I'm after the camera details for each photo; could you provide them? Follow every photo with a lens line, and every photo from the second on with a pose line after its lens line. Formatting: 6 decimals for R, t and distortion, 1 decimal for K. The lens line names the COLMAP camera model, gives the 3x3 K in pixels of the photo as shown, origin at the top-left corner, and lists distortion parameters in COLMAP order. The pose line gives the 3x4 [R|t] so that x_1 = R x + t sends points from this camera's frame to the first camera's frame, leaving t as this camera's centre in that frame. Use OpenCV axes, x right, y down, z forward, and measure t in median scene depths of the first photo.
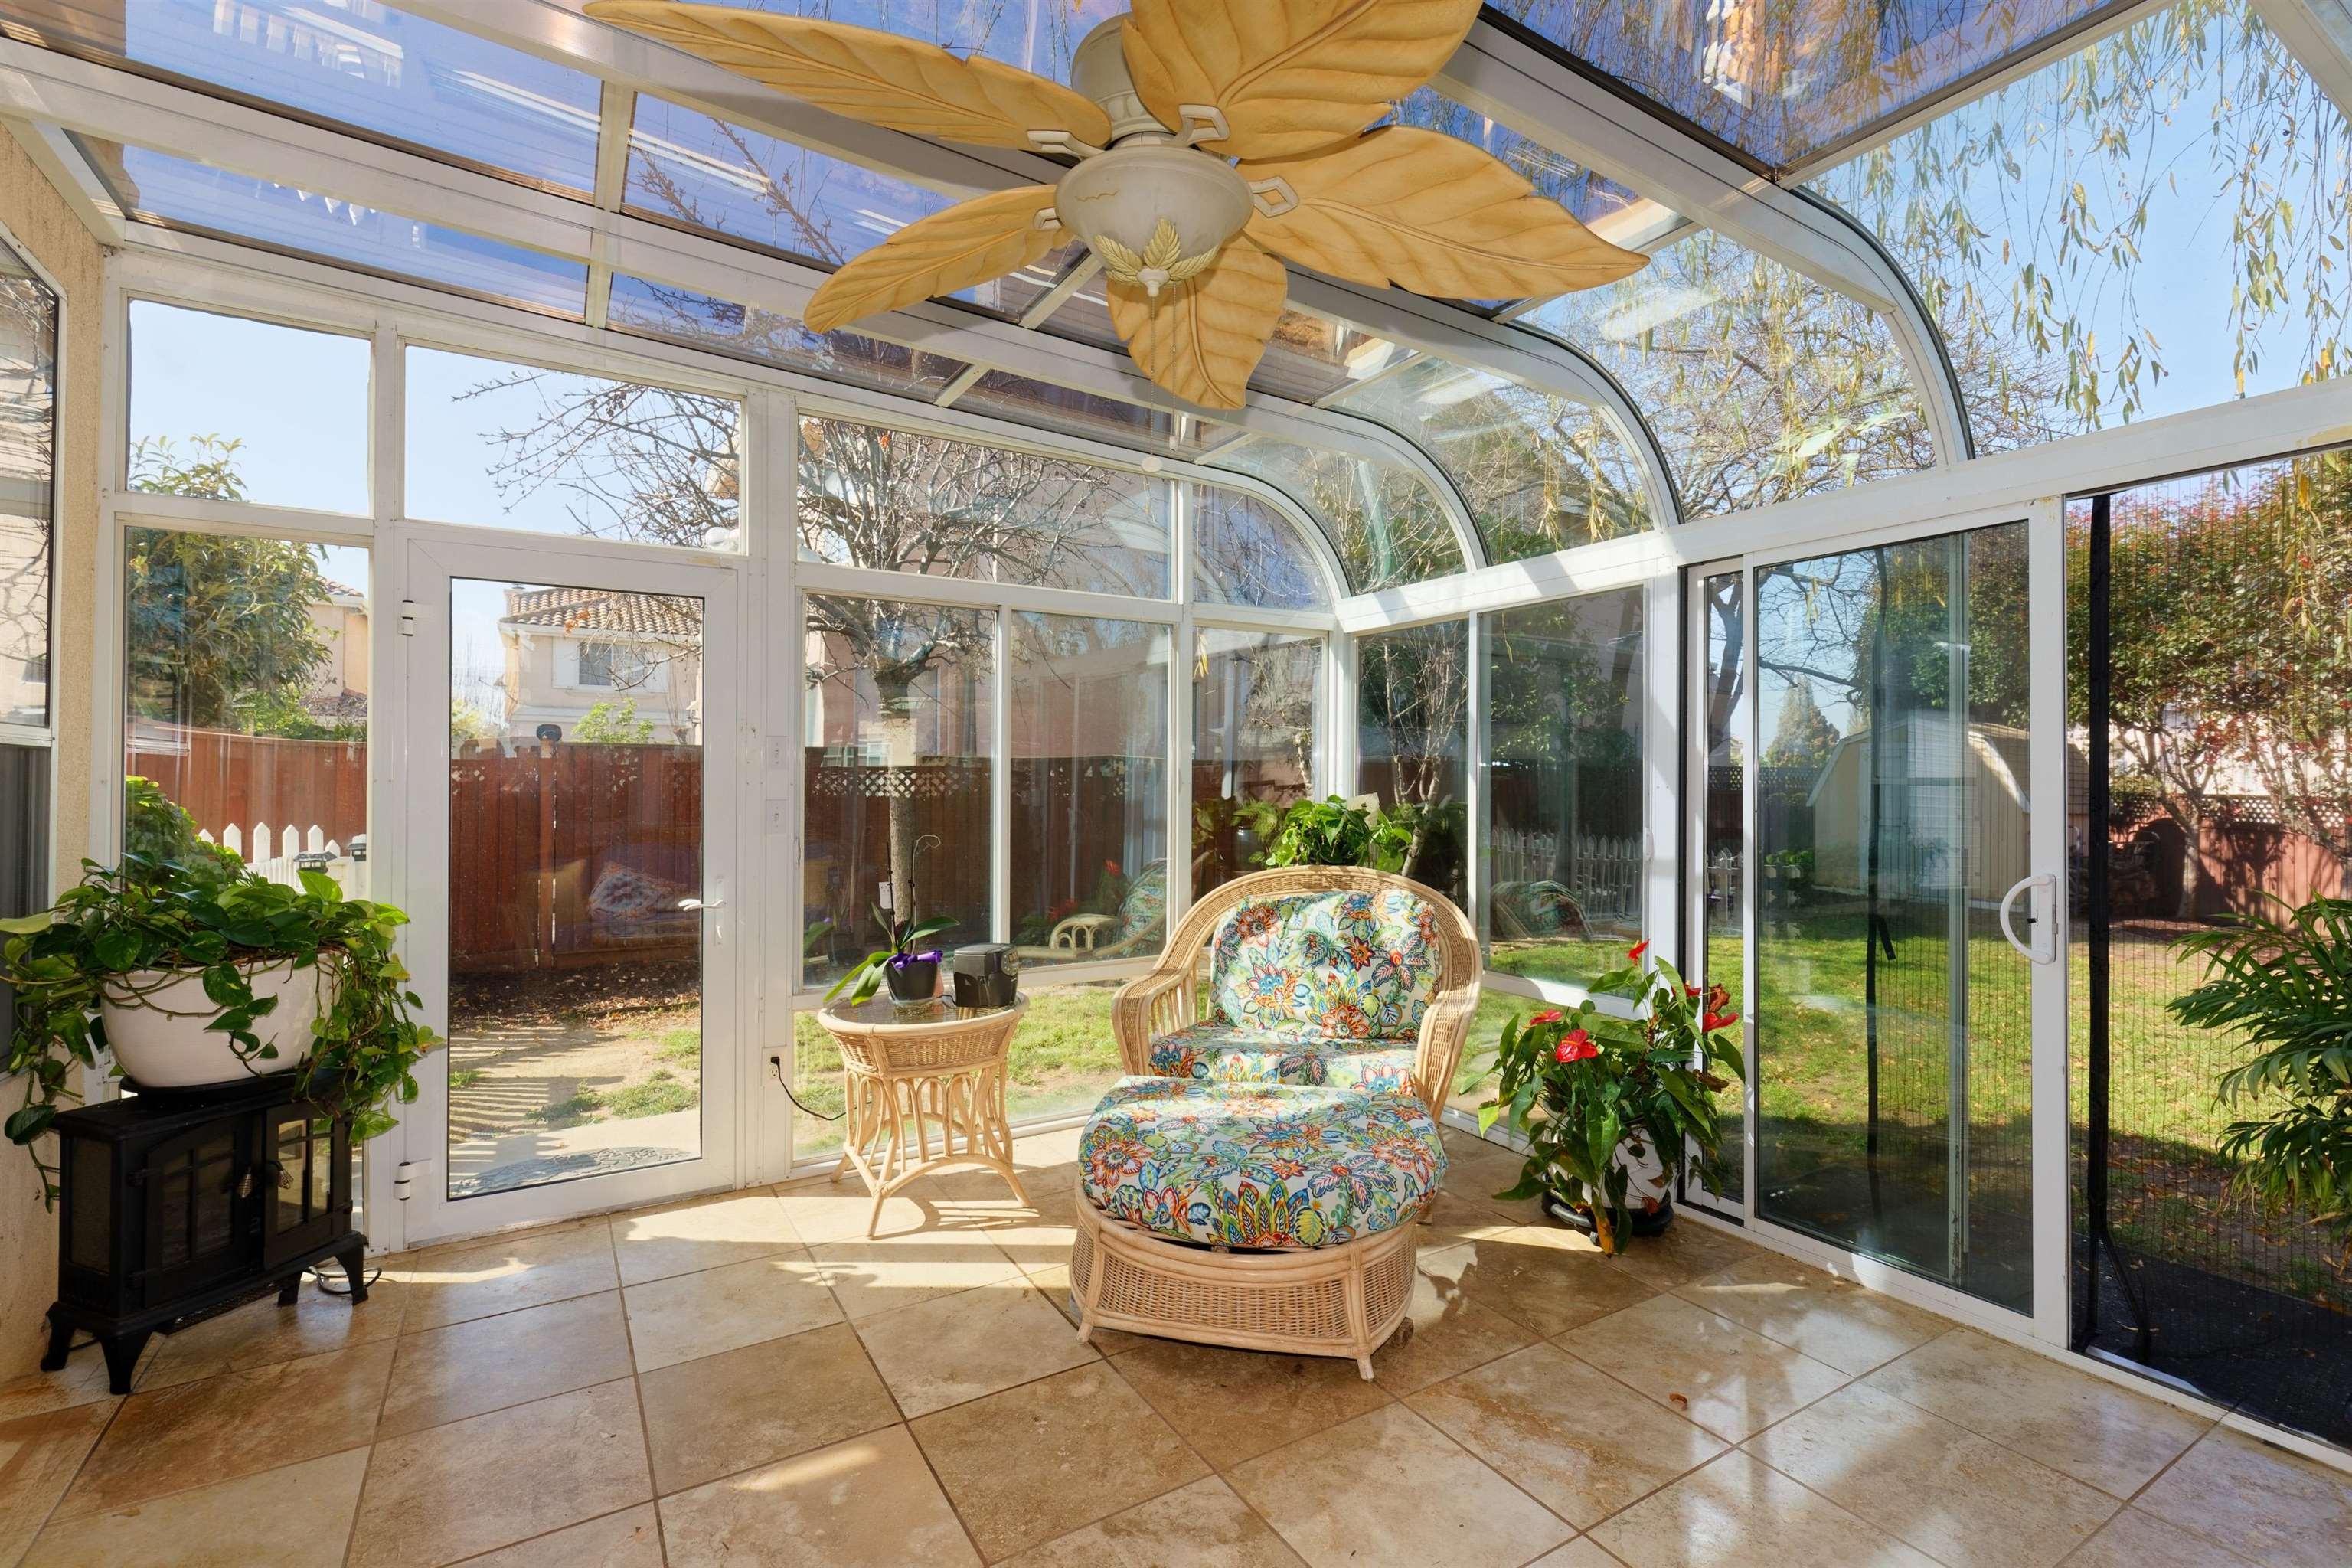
lens RADIAL K [[1082.0, 0, 1178.5], [0, 1082.0, 779.5], [0, 0, 1]] dist [0.005888, 0.000509]
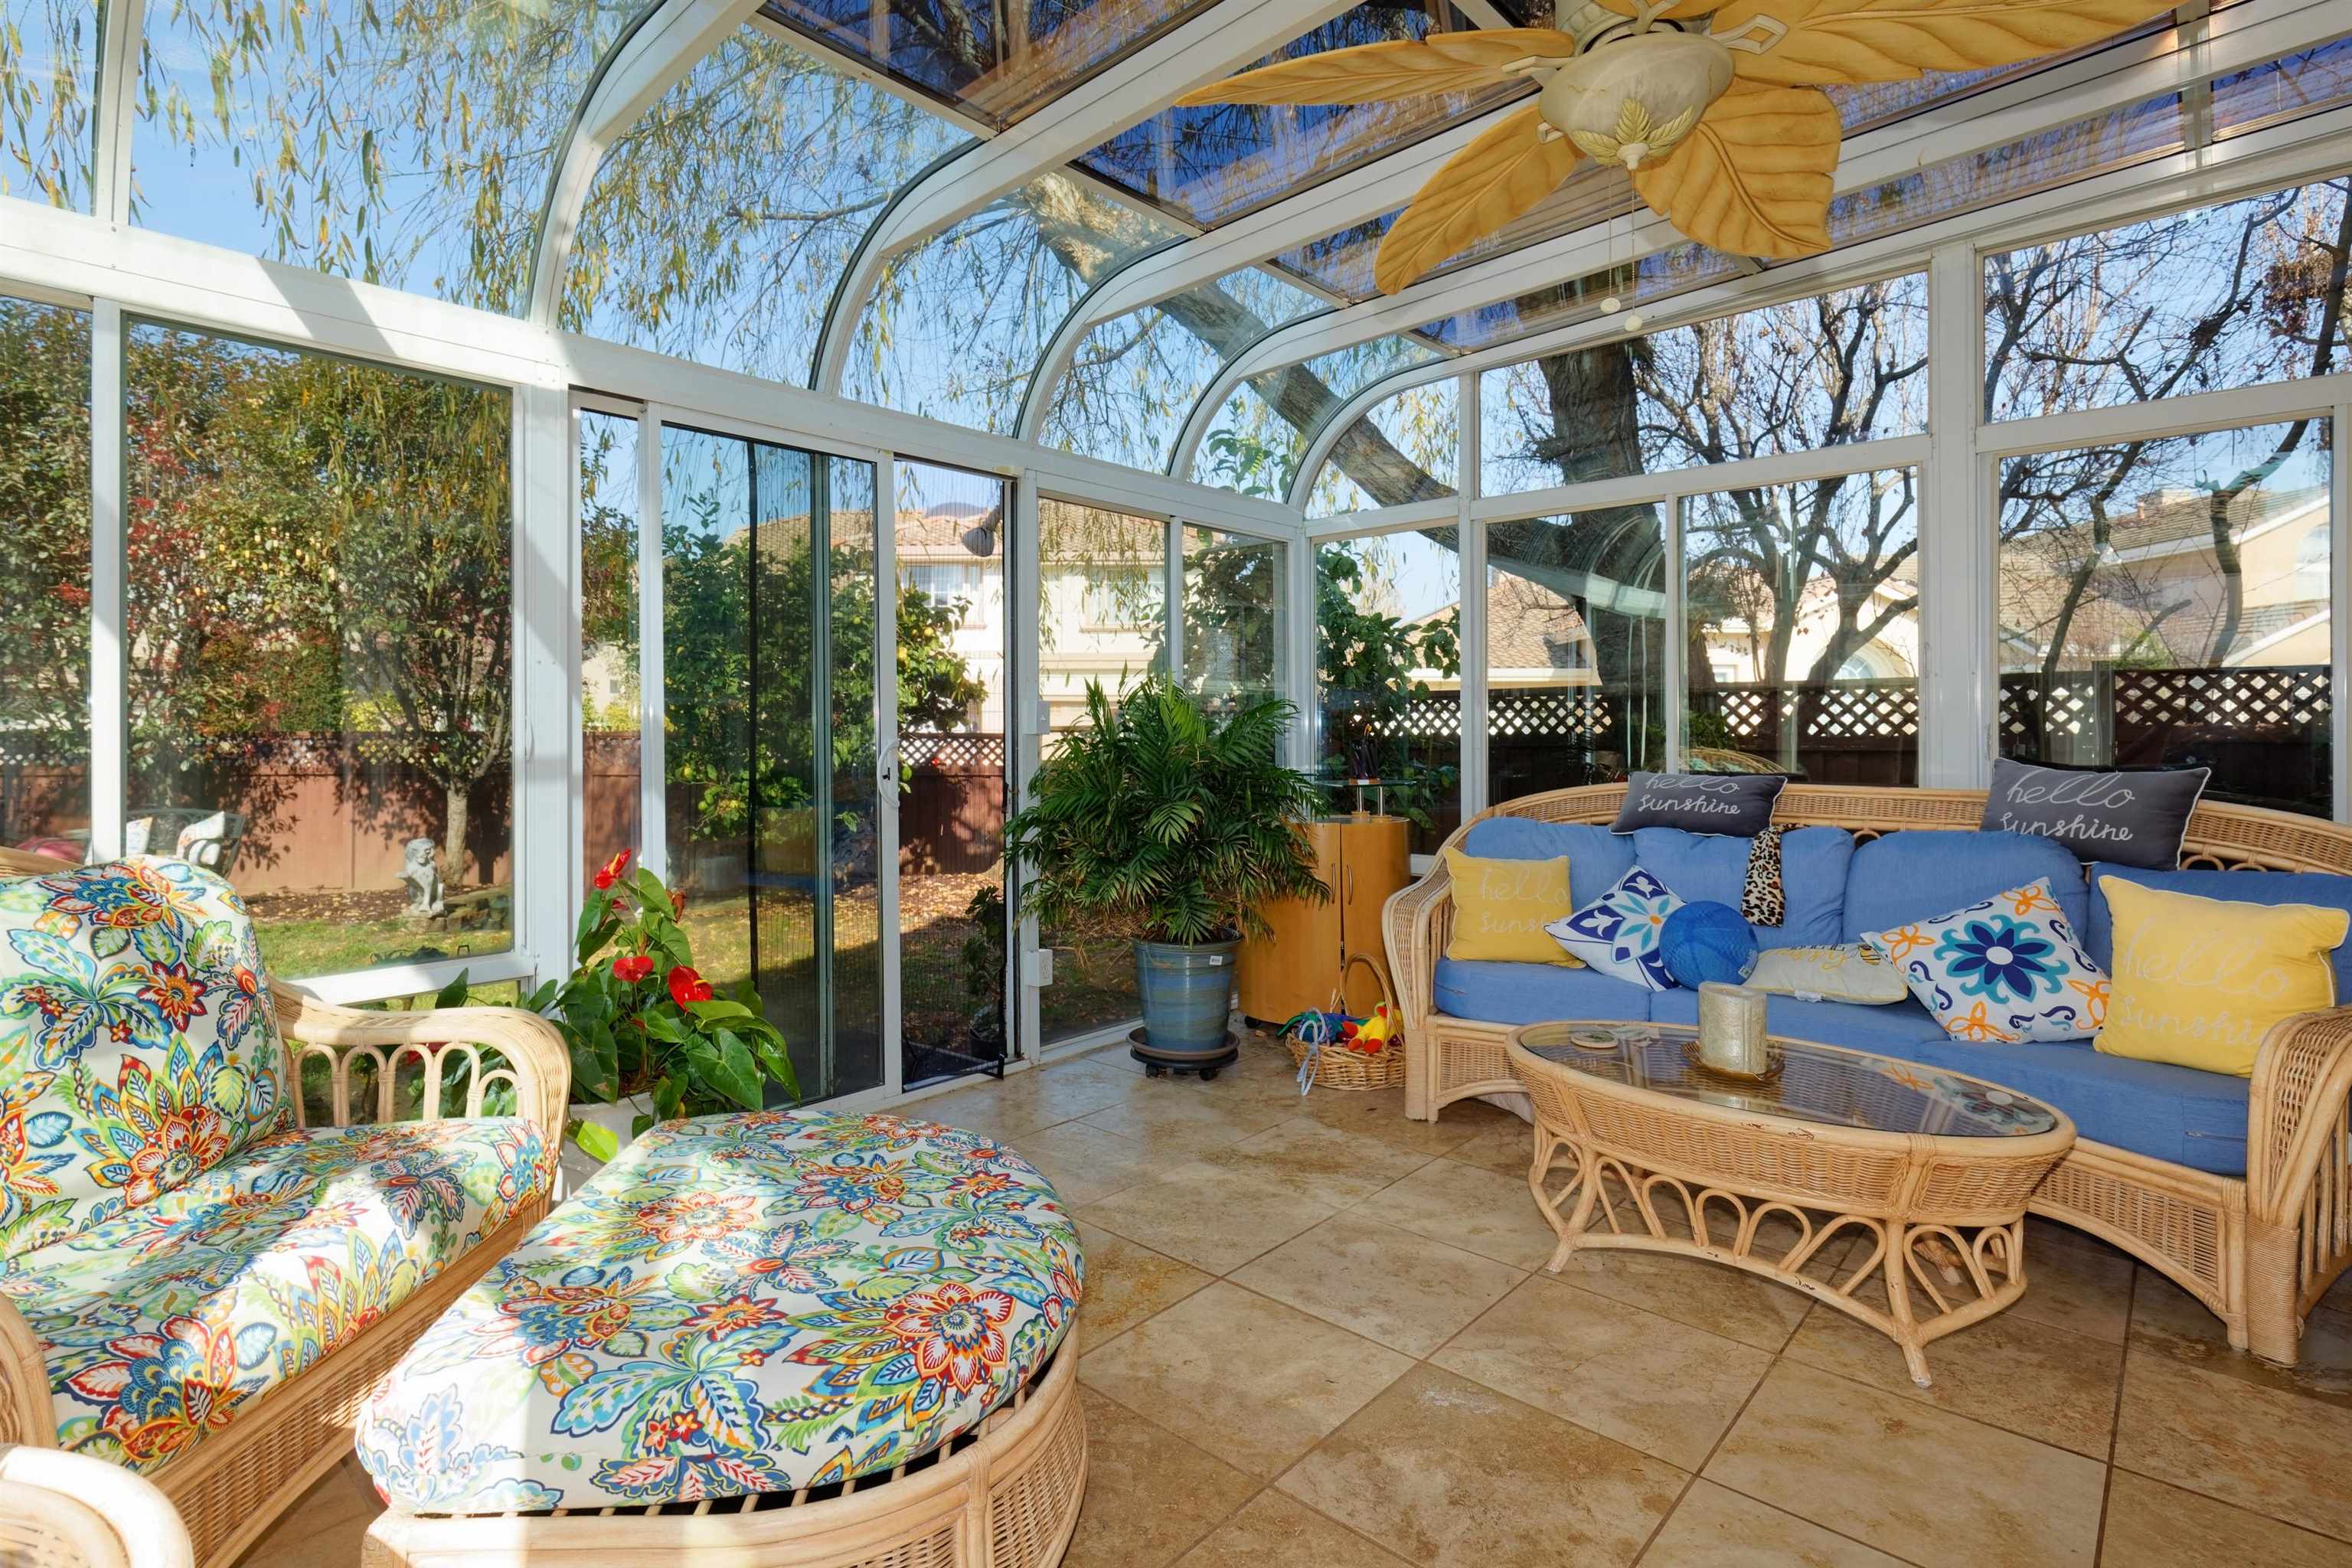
lens RADIAL K [[1082.0, 0, 1219.7], [0, 1082.0, 728.5], [0, 0, 1]] dist [0.005888, 0.000509]
pose [[-0.288240, -0.007557, 0.957528, -0.522623], [0.003613, 0.999953, 0.008979, 0.060772], [-0.957551, 0.006048, -0.288199, 0.932331]]
